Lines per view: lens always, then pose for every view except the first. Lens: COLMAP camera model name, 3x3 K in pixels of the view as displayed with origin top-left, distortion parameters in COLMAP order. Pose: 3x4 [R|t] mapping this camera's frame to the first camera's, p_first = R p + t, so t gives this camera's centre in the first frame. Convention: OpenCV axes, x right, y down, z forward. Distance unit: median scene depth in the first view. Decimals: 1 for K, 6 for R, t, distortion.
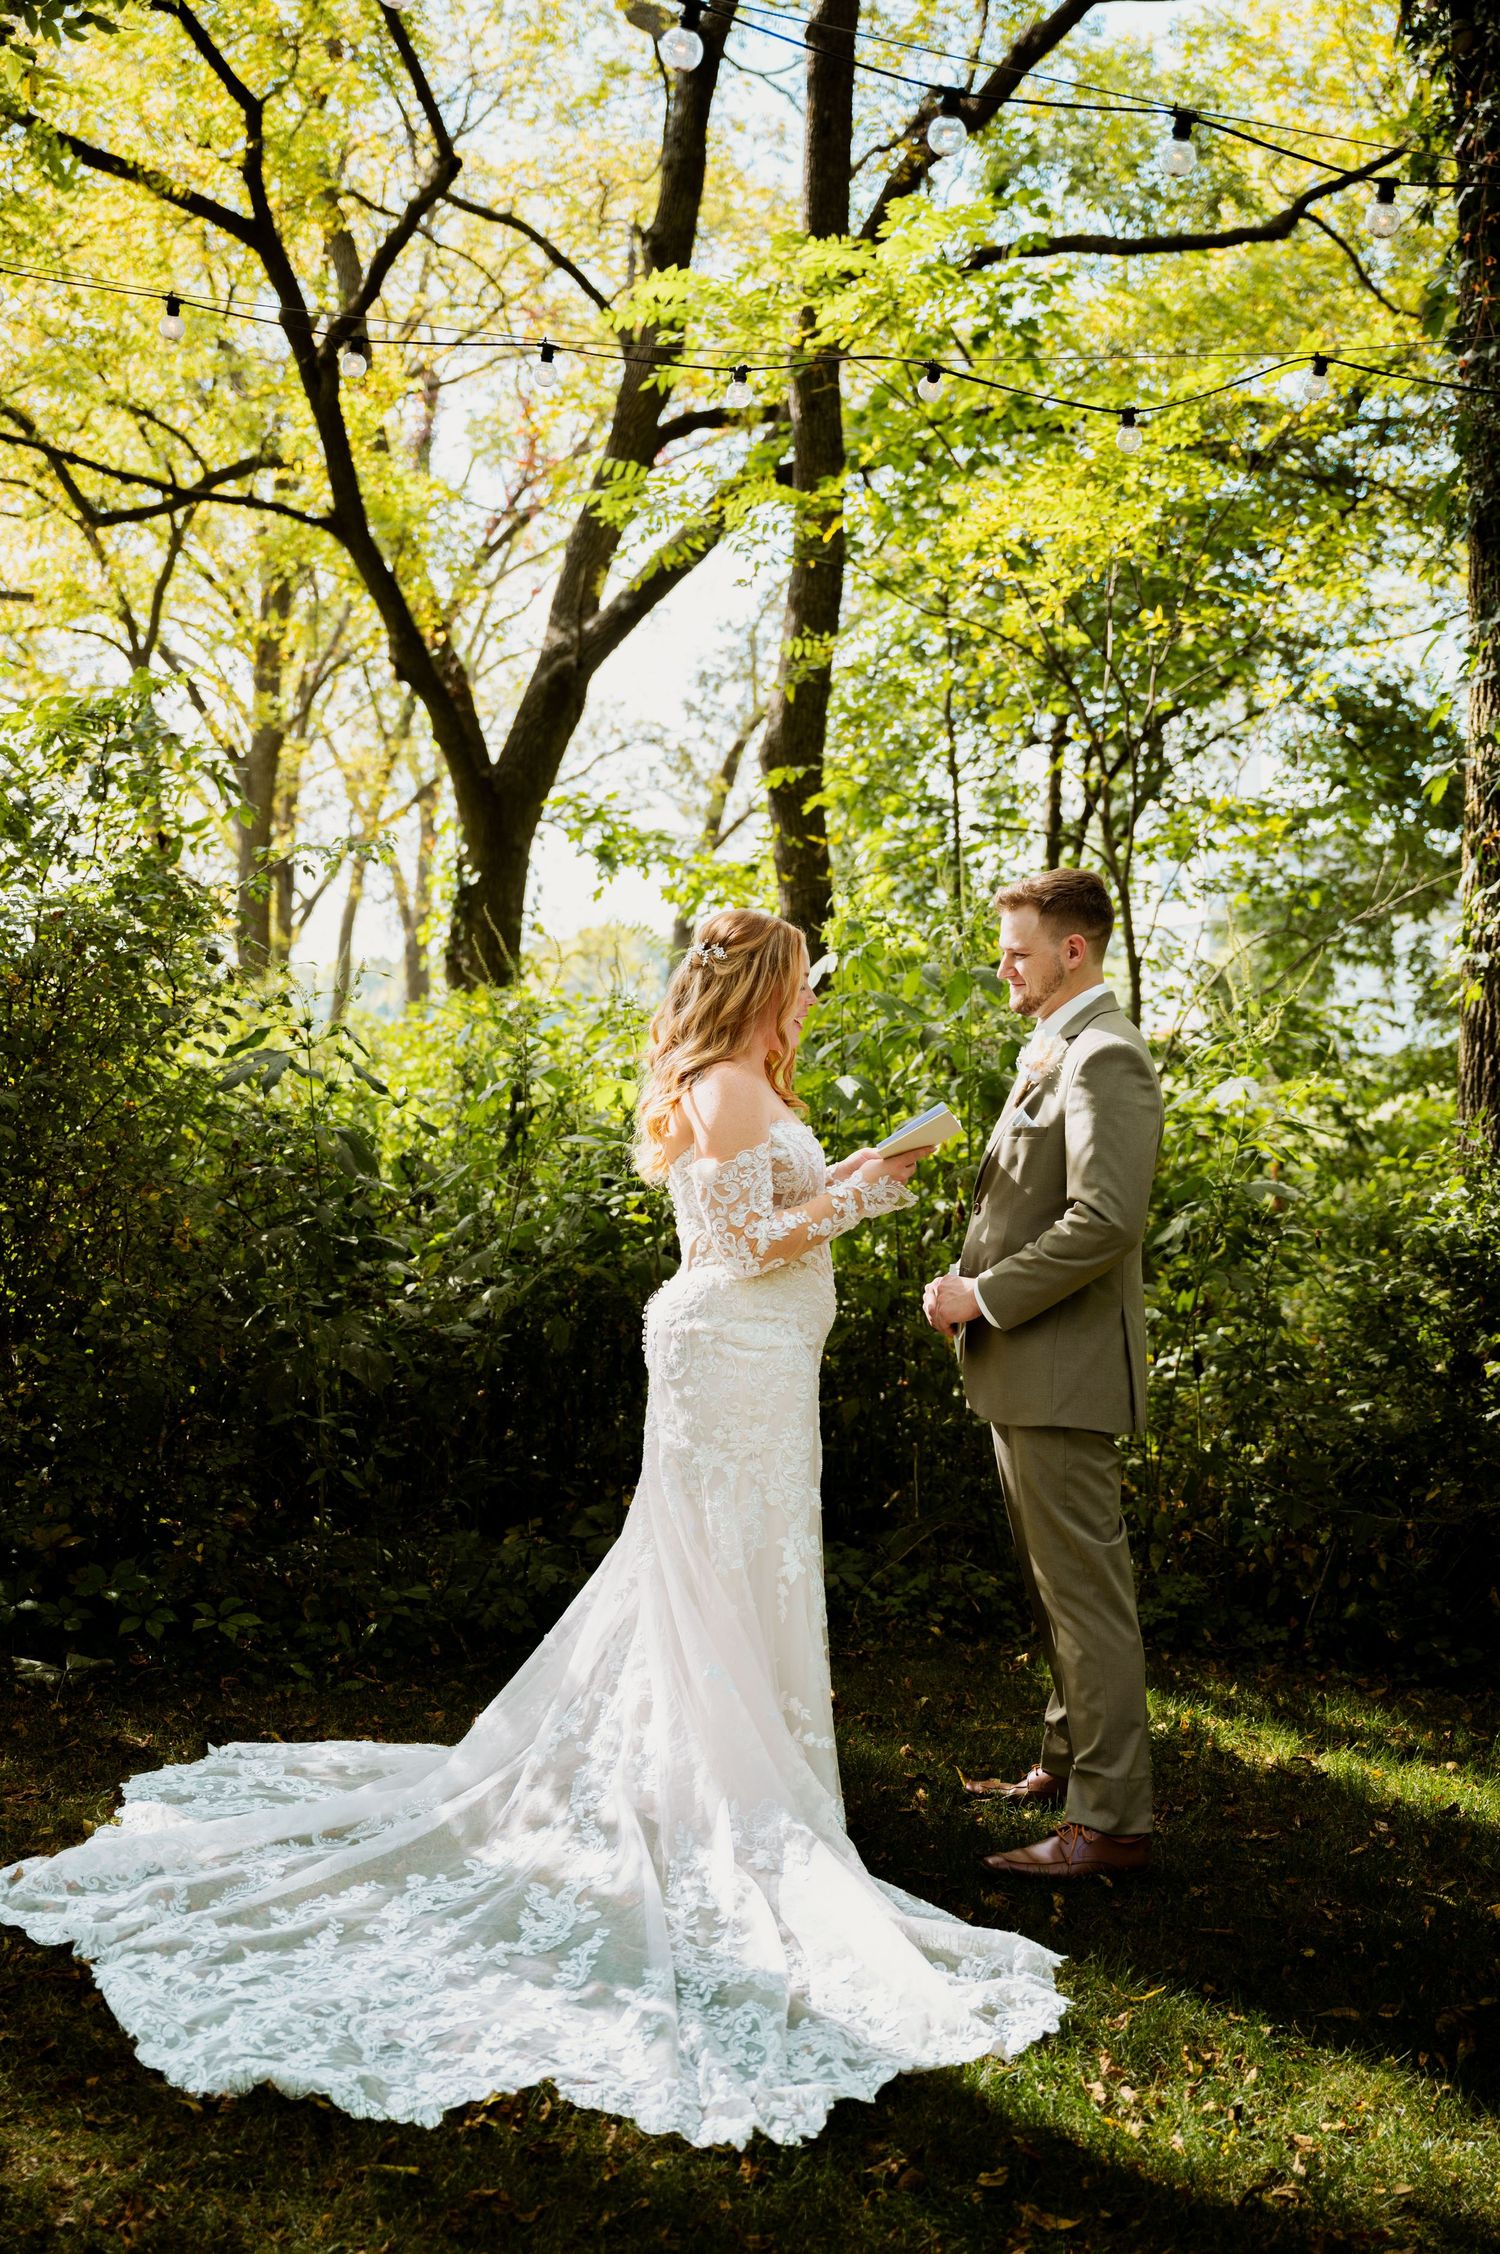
lens RADIAL K [[2434.2, 0, 739.6], [0, 2434.2, 1117.0], [0, 0, 1]] dist [-0.023519, 0.000000]
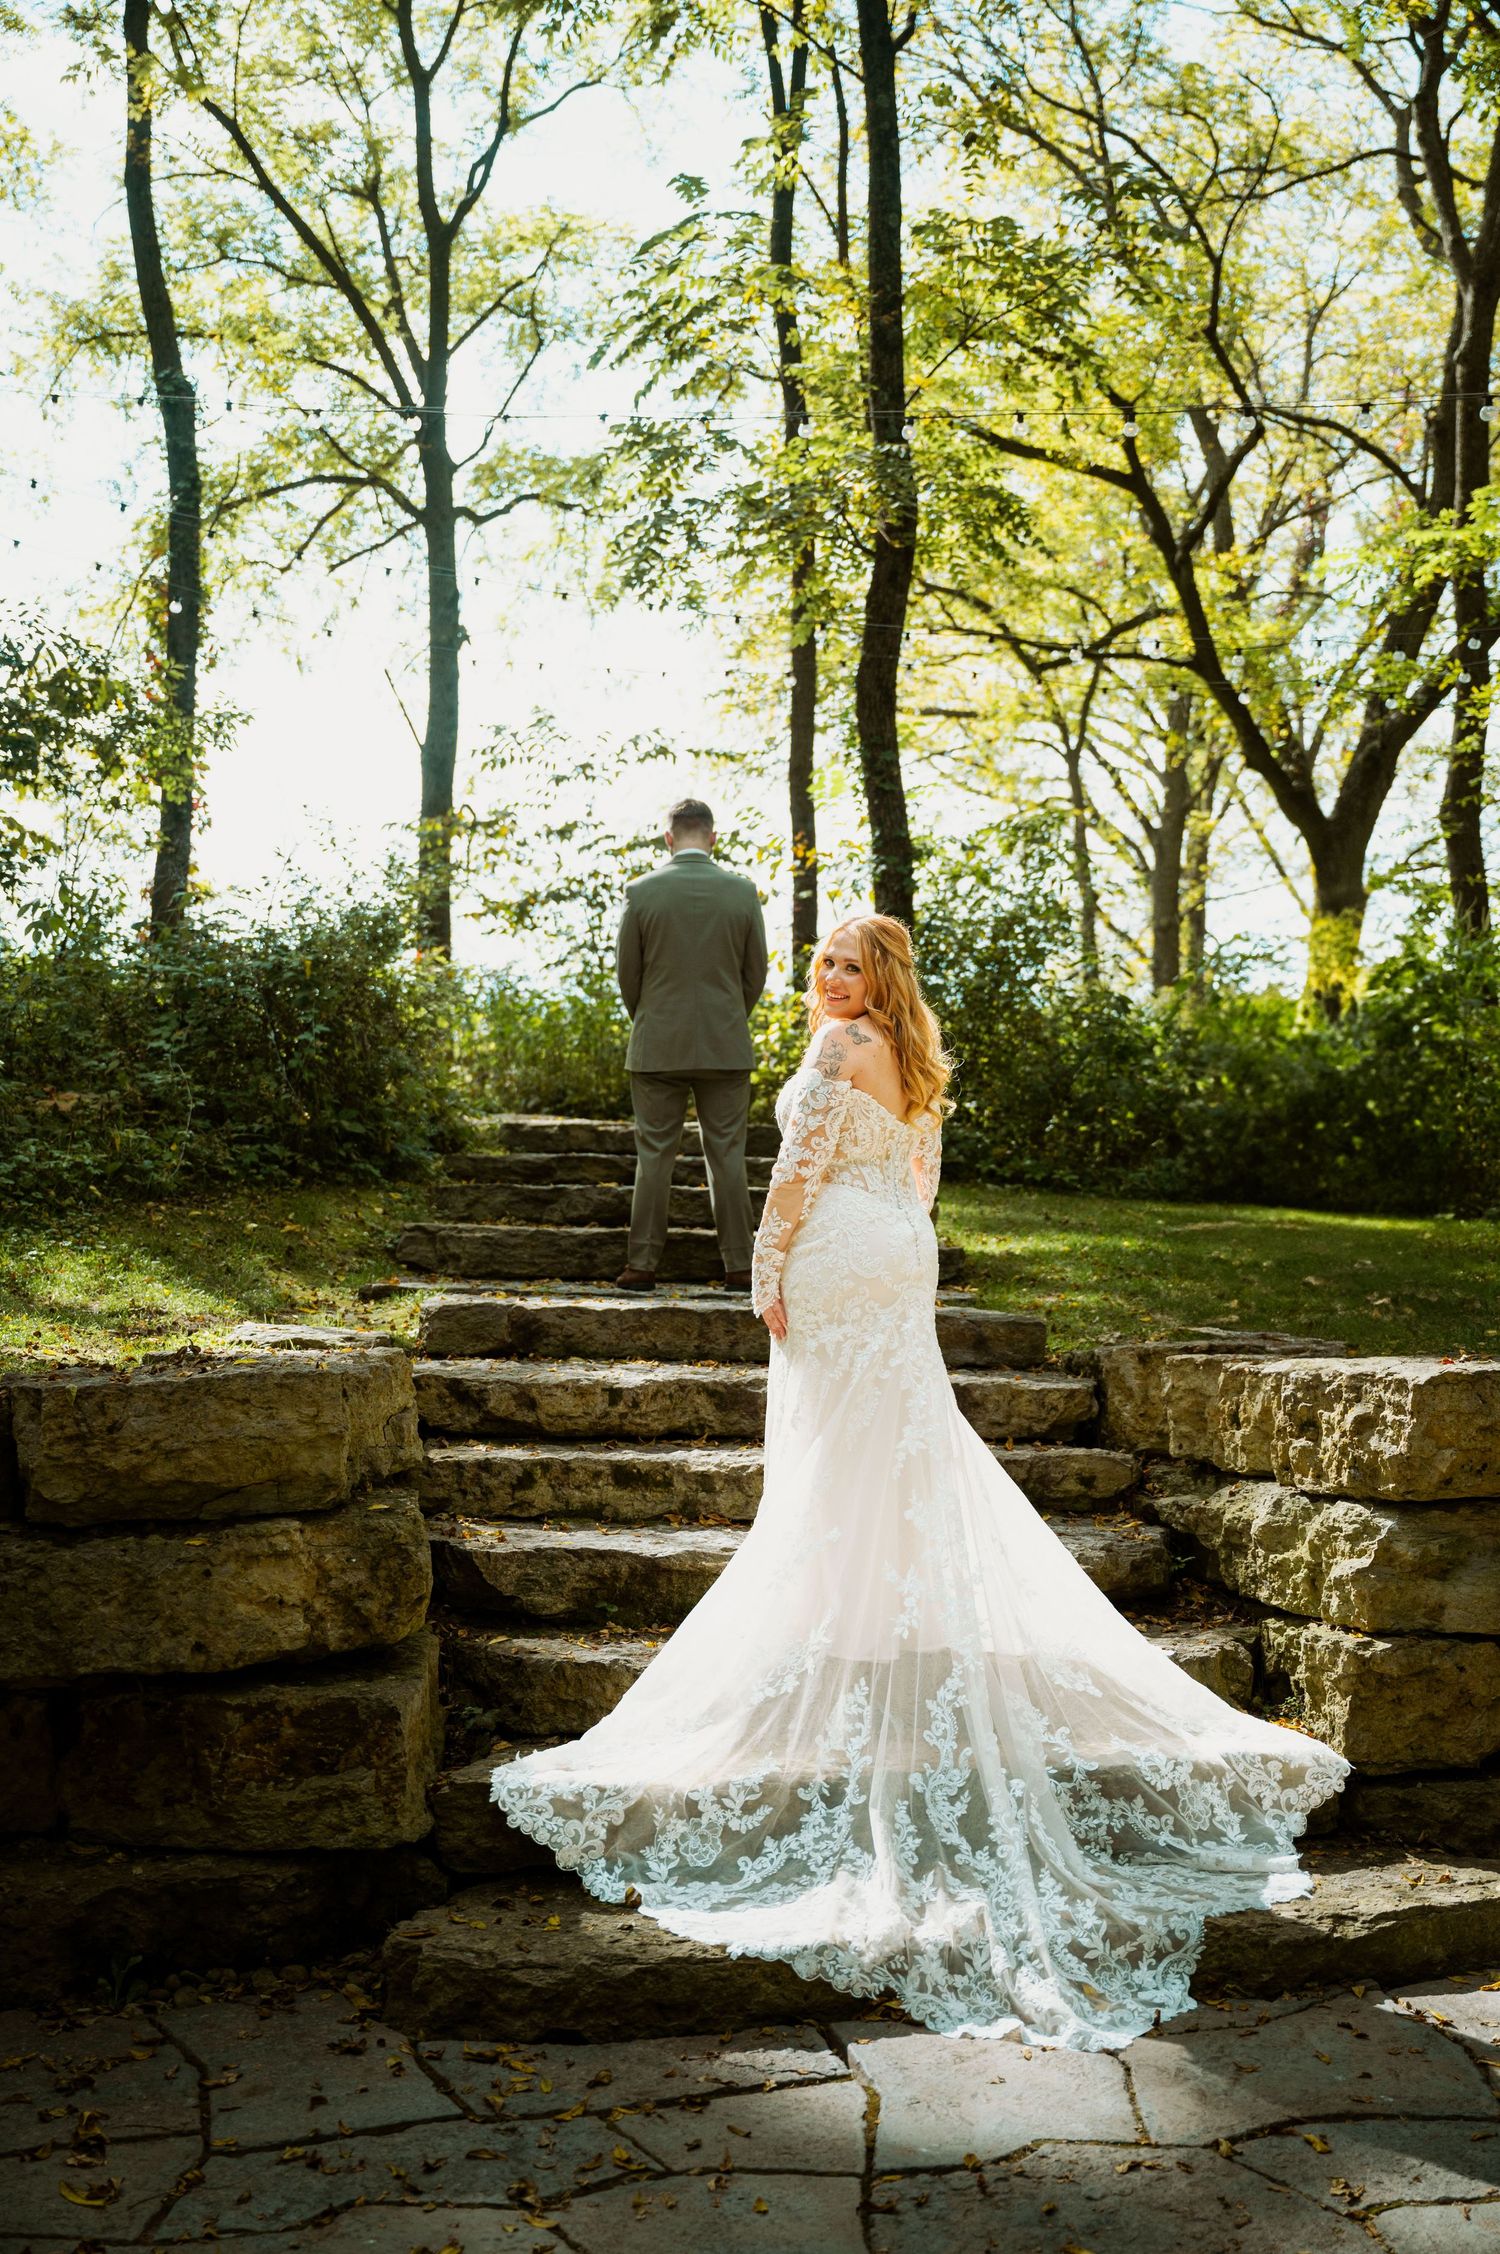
lens RADIAL K [[2434.2, 0, 746.9], [0, 2434.2, 1130.0], [0, 0, 1]] dist [-0.023519, 0.000000]
pose [[0.927292, -0.017406, -0.373934, 0.107547], [0.008686, 0.999650, -0.024992, 0.063066], [0.374238, 0.019927, 0.927119, -0.389902]]
